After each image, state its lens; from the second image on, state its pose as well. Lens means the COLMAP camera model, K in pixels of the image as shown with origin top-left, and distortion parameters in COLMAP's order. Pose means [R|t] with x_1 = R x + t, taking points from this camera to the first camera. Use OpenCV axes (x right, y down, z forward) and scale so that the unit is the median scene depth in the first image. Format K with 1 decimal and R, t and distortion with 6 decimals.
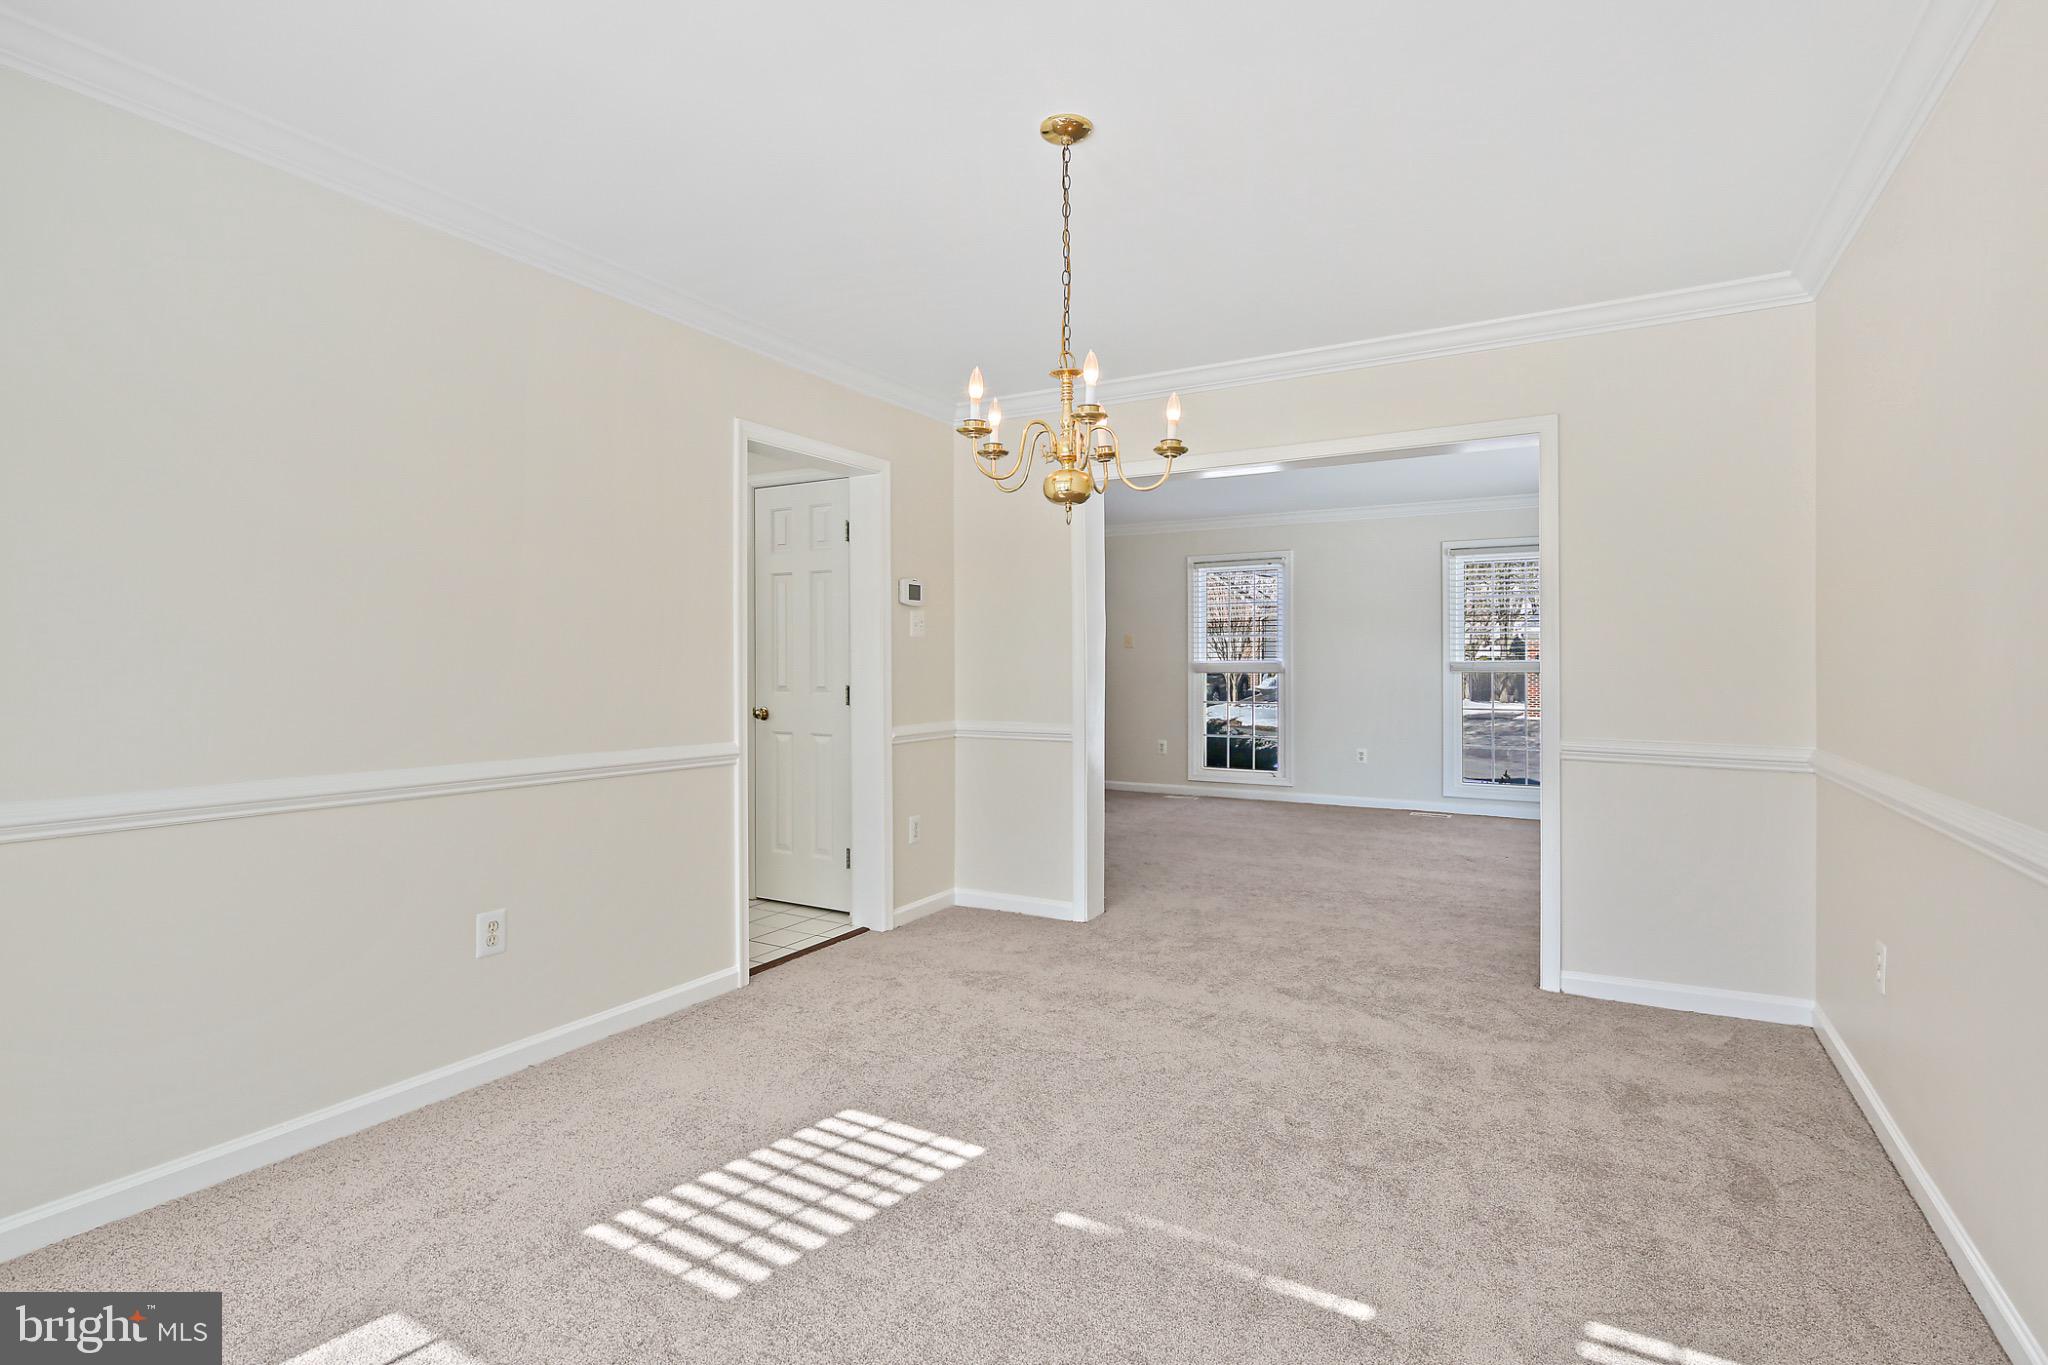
lens RADIAL K [[990.4, 0, 1023.3], [0, 990.4, 672.5], [0, 0, 1]] dist [0.004057, -0.004542]
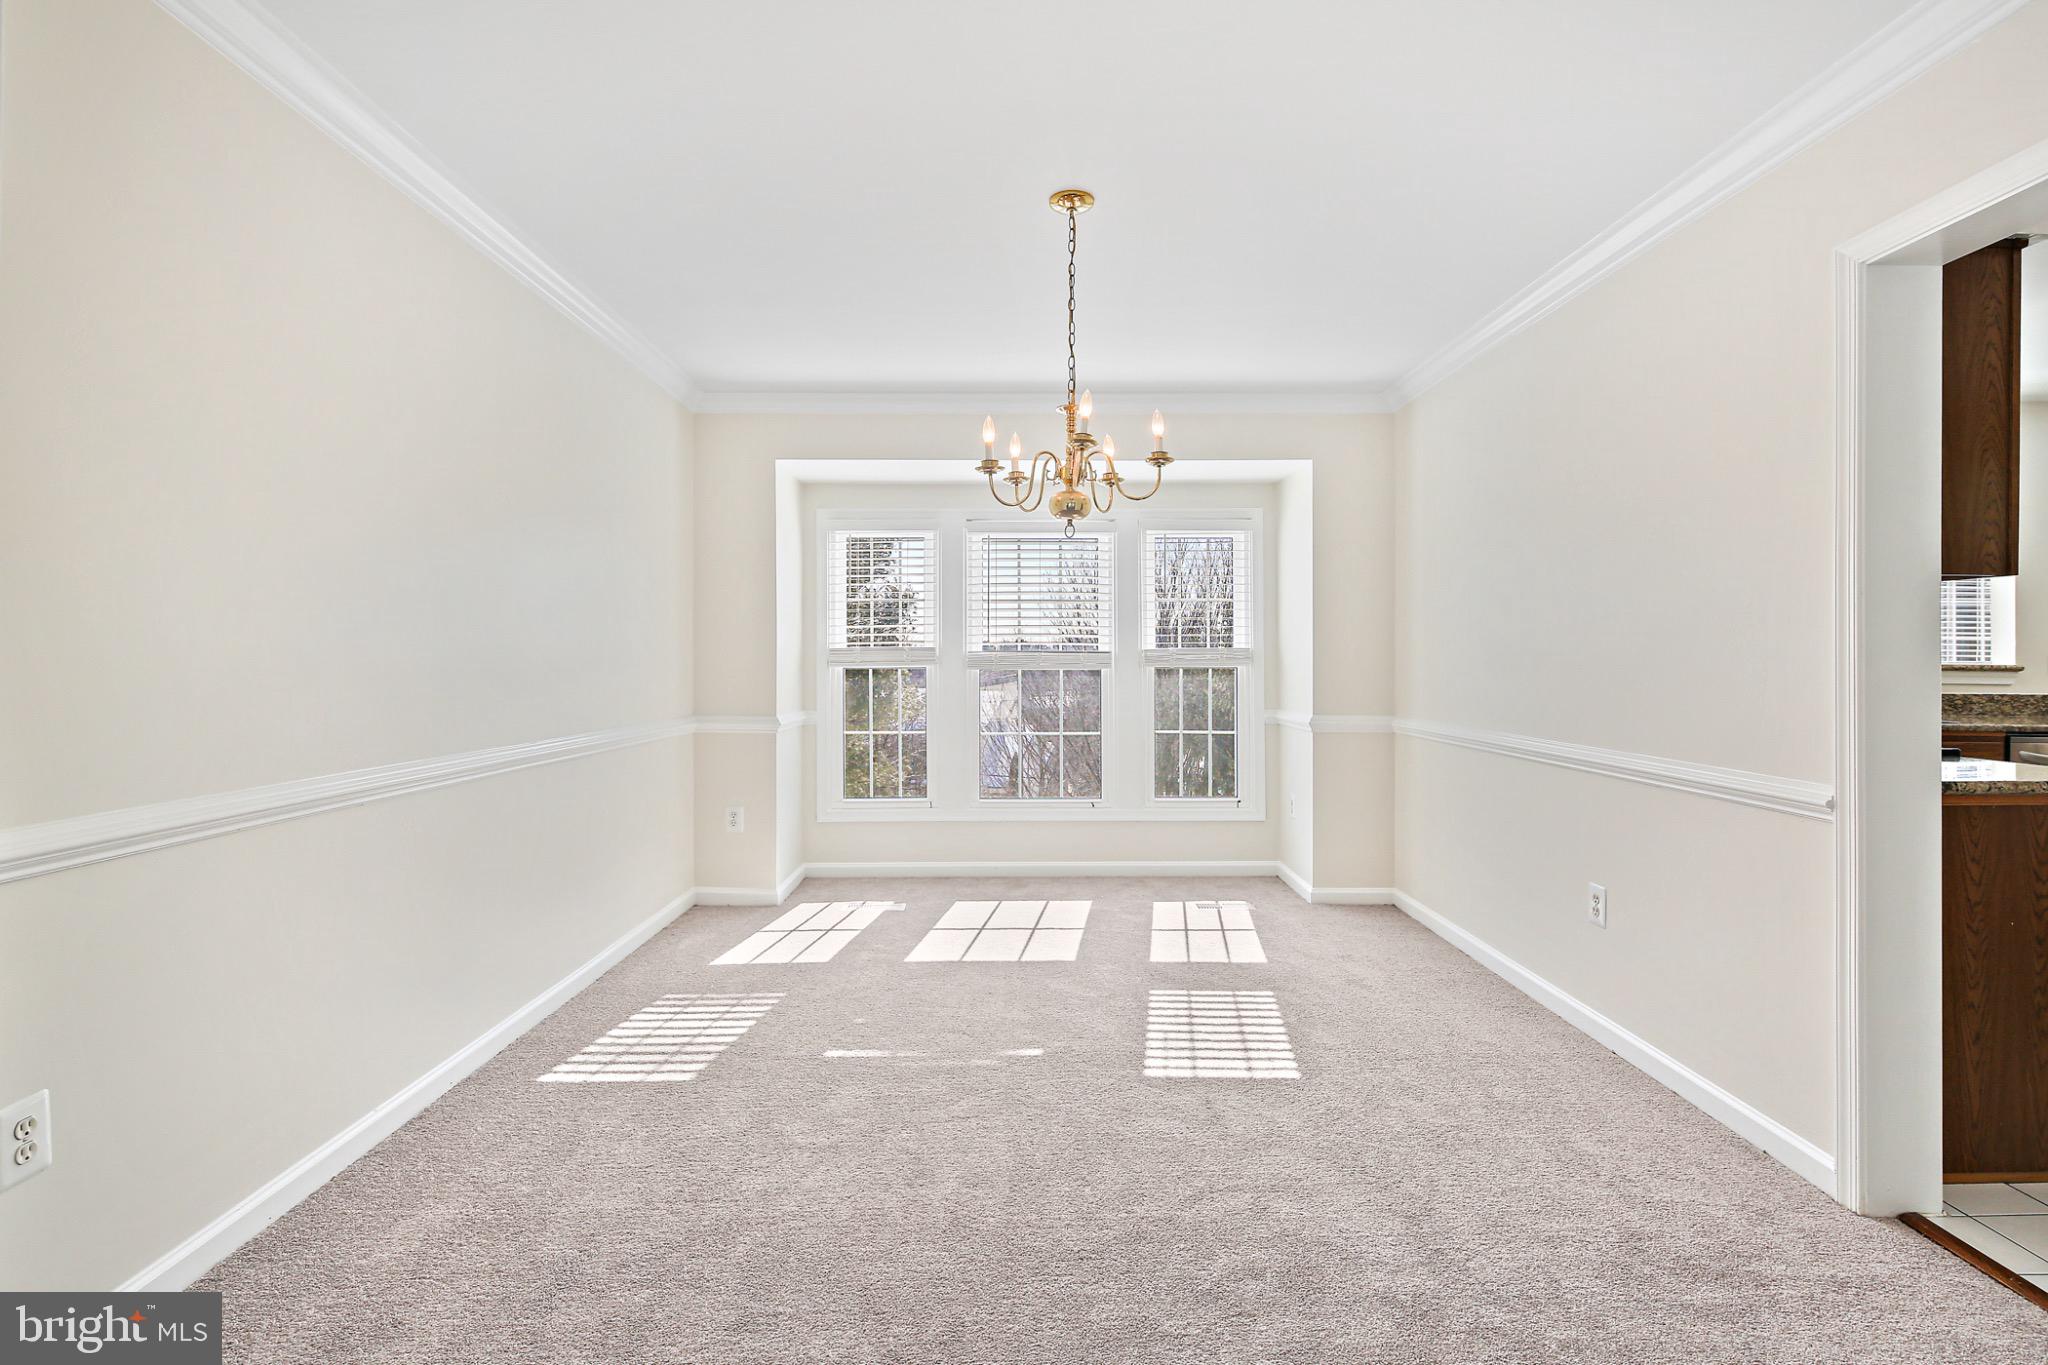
lens RADIAL K [[993.9, 0, 1025.9], [0, 993.9, 665.2], [0, 0, 1]] dist [0.004518, -0.001693]
pose [[-0.865649, -0.001389, -0.500649, 0.652779], [-0.006657, 0.999940, 0.008738, -0.008825], [0.500606, 0.010897, -0.865607, 1.892836]]
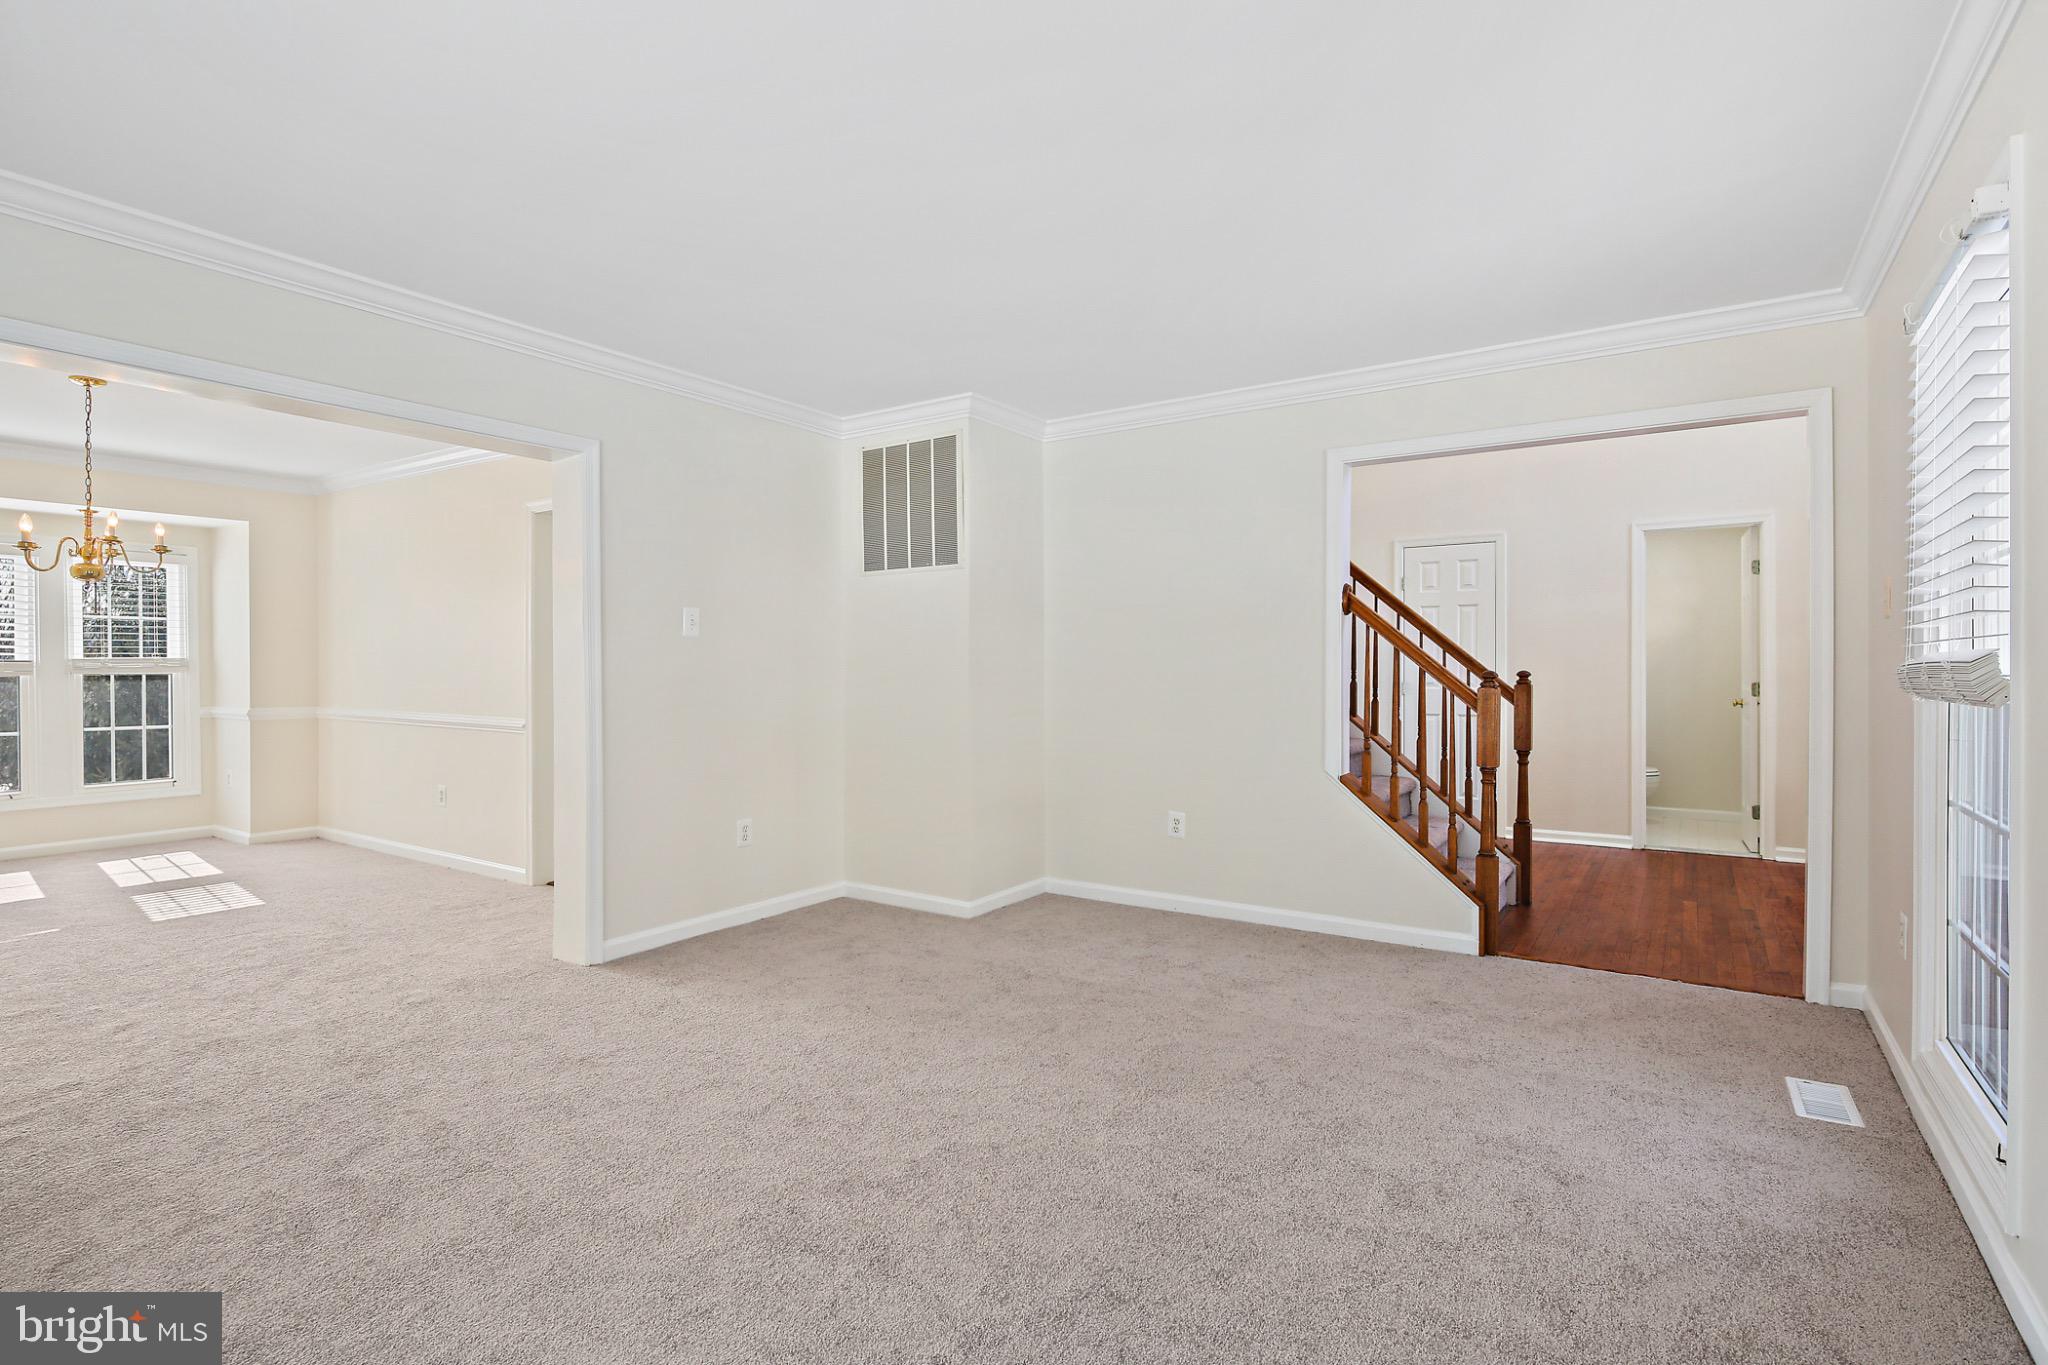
lens RADIAL K [[966.4, 0, 1021.4], [0, 966.4, 669.2], [0, 0, 1]] dist [-0.008717, -0.001167]
pose [[-0.053967, -0.000068, -0.998543, 1.663347], [-0.007284, 0.999973, 0.000325, -0.017767], [0.998516, 0.007291, -0.053966, 2.704323]]
